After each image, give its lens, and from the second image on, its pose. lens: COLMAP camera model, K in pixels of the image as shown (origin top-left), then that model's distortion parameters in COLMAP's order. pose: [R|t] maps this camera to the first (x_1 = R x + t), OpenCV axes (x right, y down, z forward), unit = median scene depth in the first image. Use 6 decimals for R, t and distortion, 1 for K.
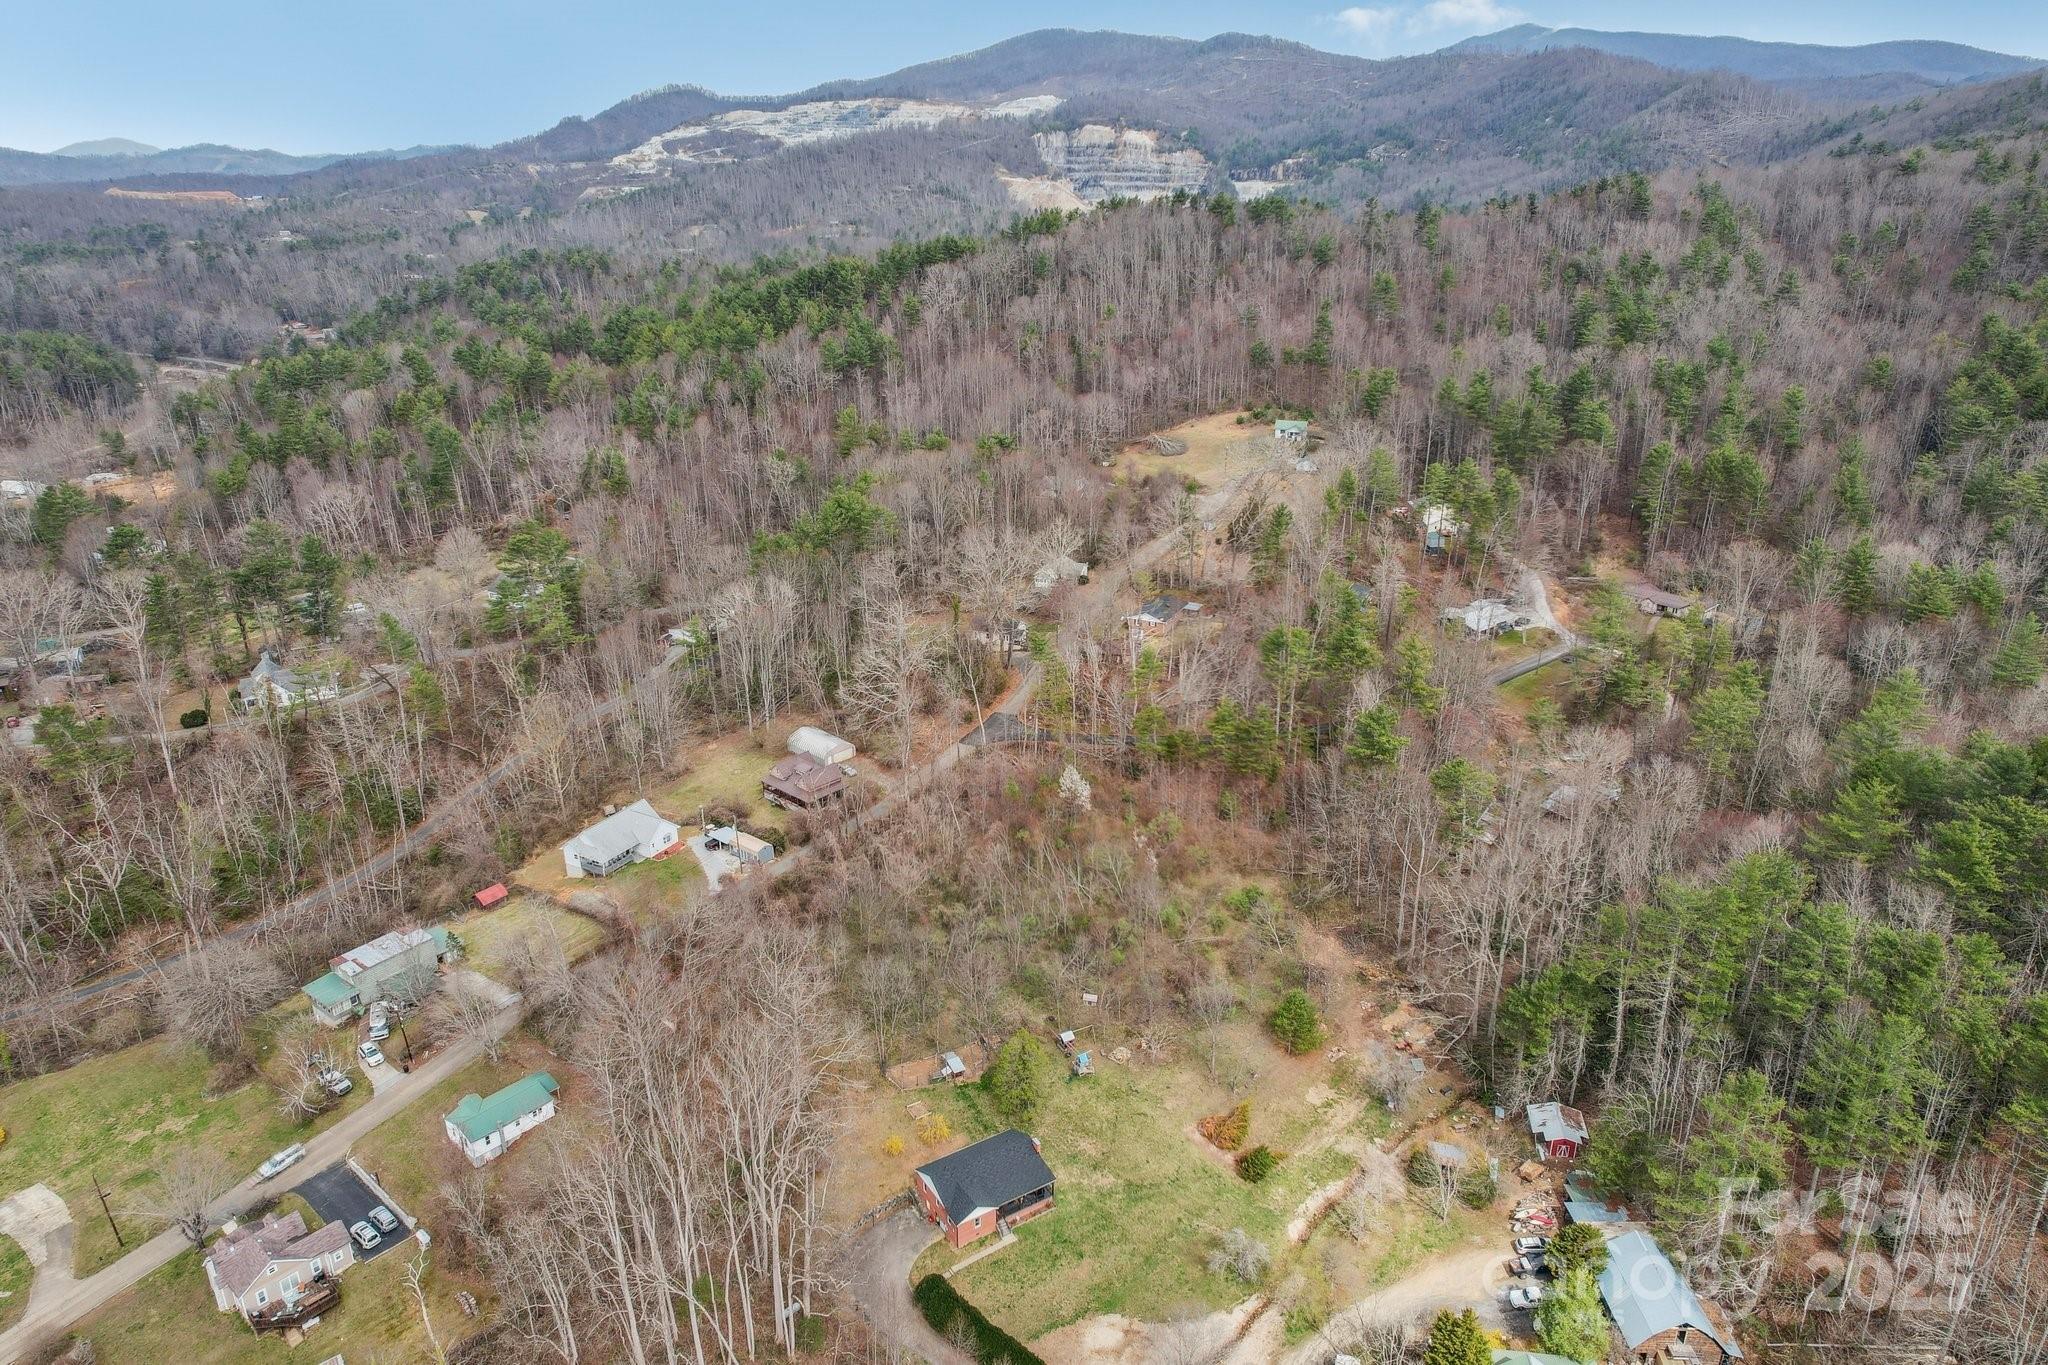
lens RADIAL K [[1311.5, 0, 1025.2], [0, 1311.5, 680.9], [0, 0, 1]] dist [-0.024847, 0.028977]
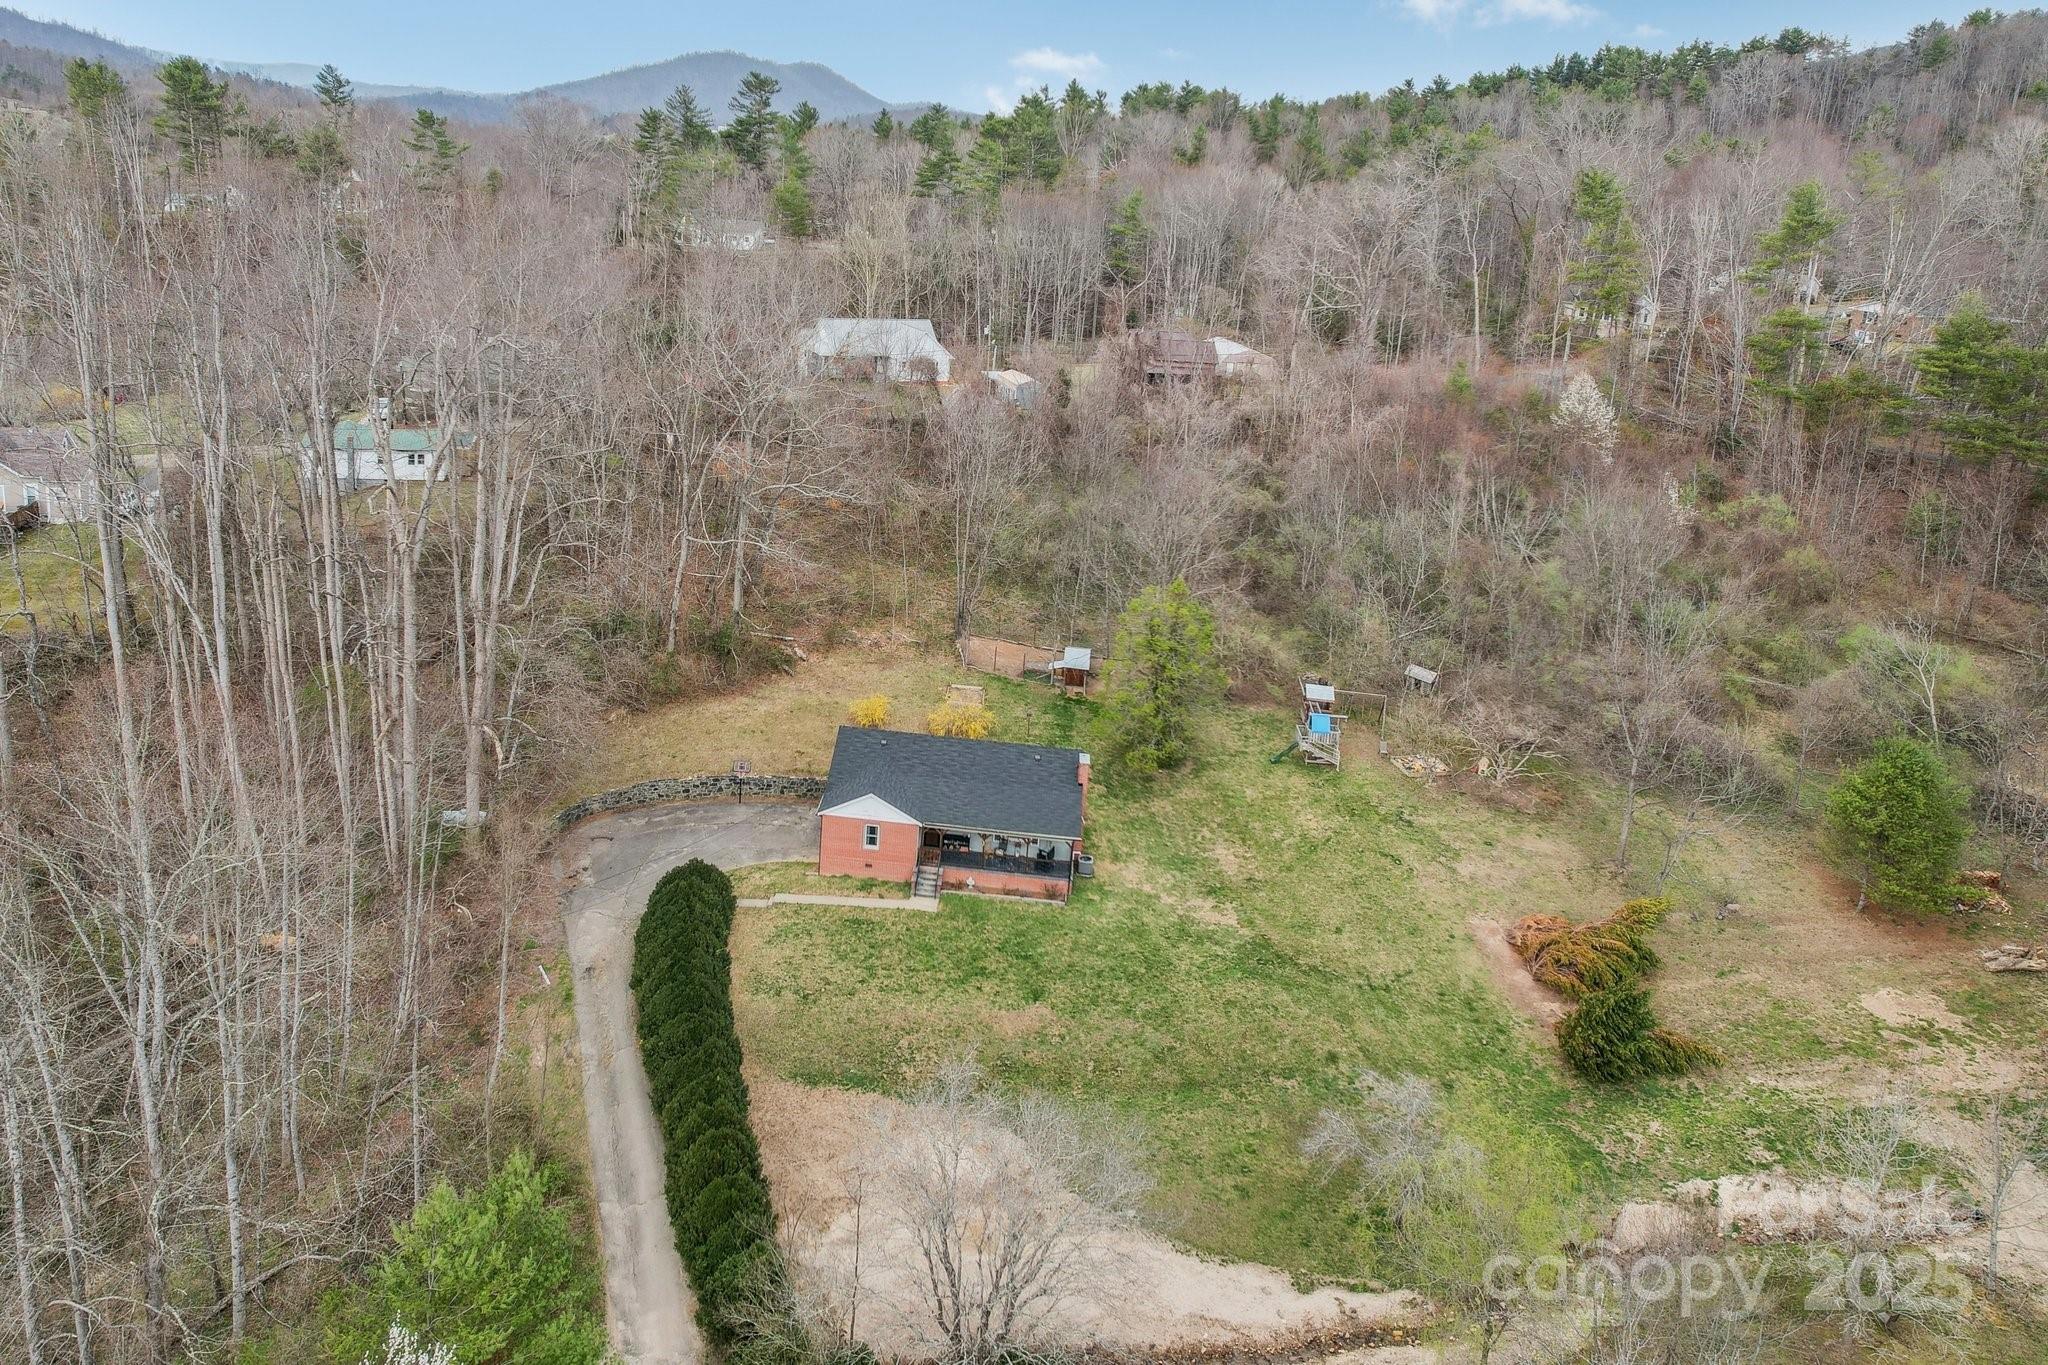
lens RADIAL K [[1402.3, 0, 942.4], [0, 1402.3, 562.0], [0, 0, 1]] dist [-0.019767, 0.012099]
pose [[0.796713, 0.231723, -0.558169, 0.218675], [-0.285246, 0.958409, -0.009269, 0.306074], [0.532806, 0.166600, 0.829676, 0.569948]]
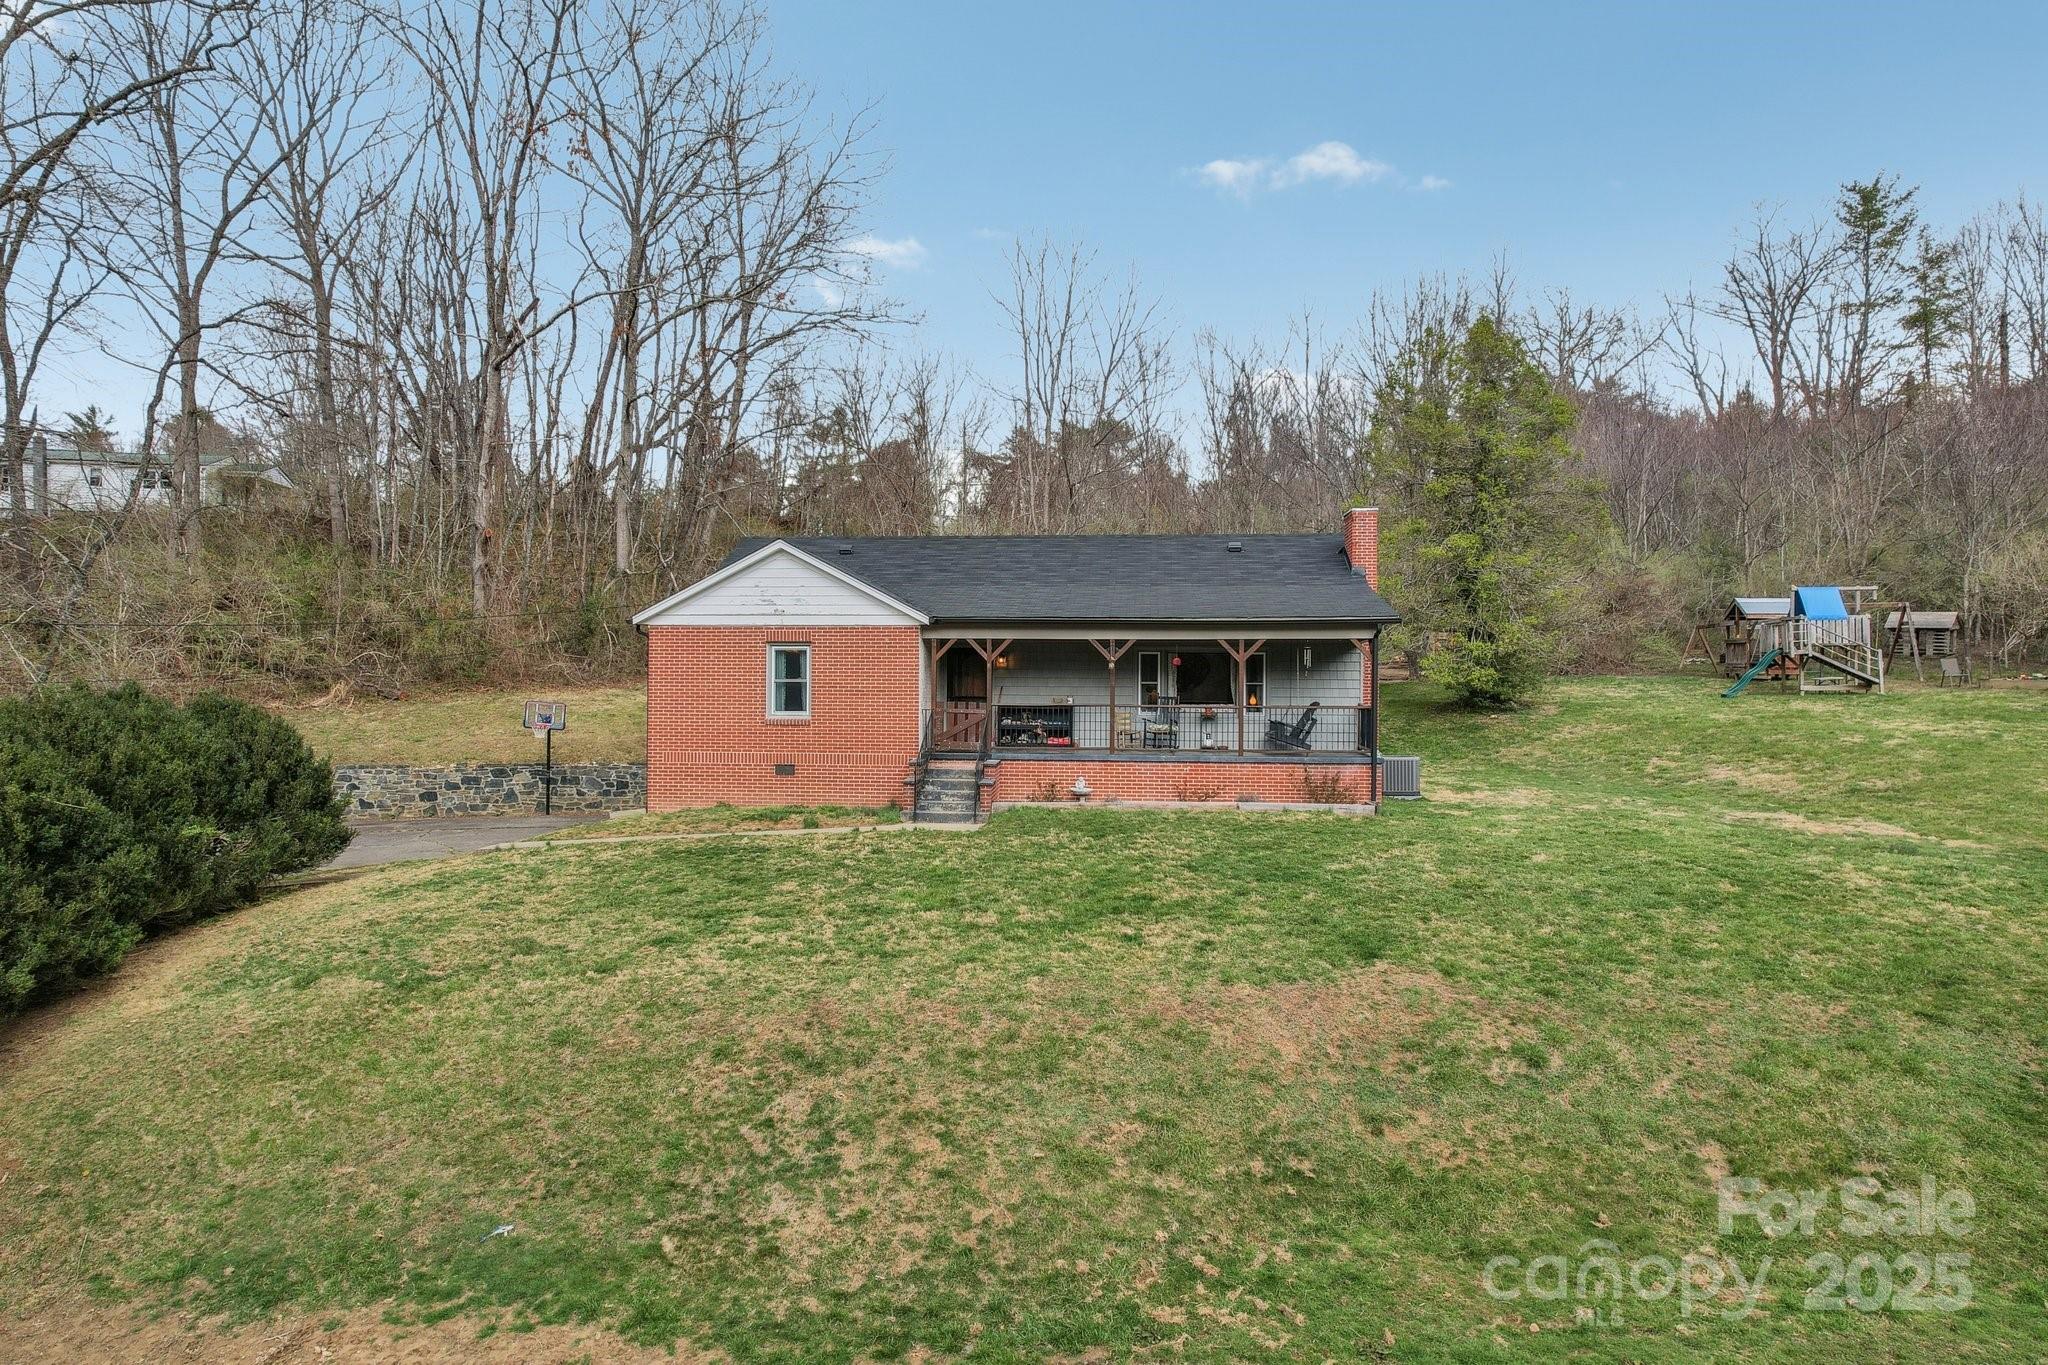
lens RADIAL K [[1311.5, 0, 1029.0], [0, 1311.5, 697.5], [0, 0, 1]] dist [-0.024847, 0.028977]
pose [[0.795238, 0.018321, -0.606021, 0.078025], [-0.231090, 0.933250, -0.275029, 0.431446], [0.560530, 0.358759, 0.746390, 0.856905]]
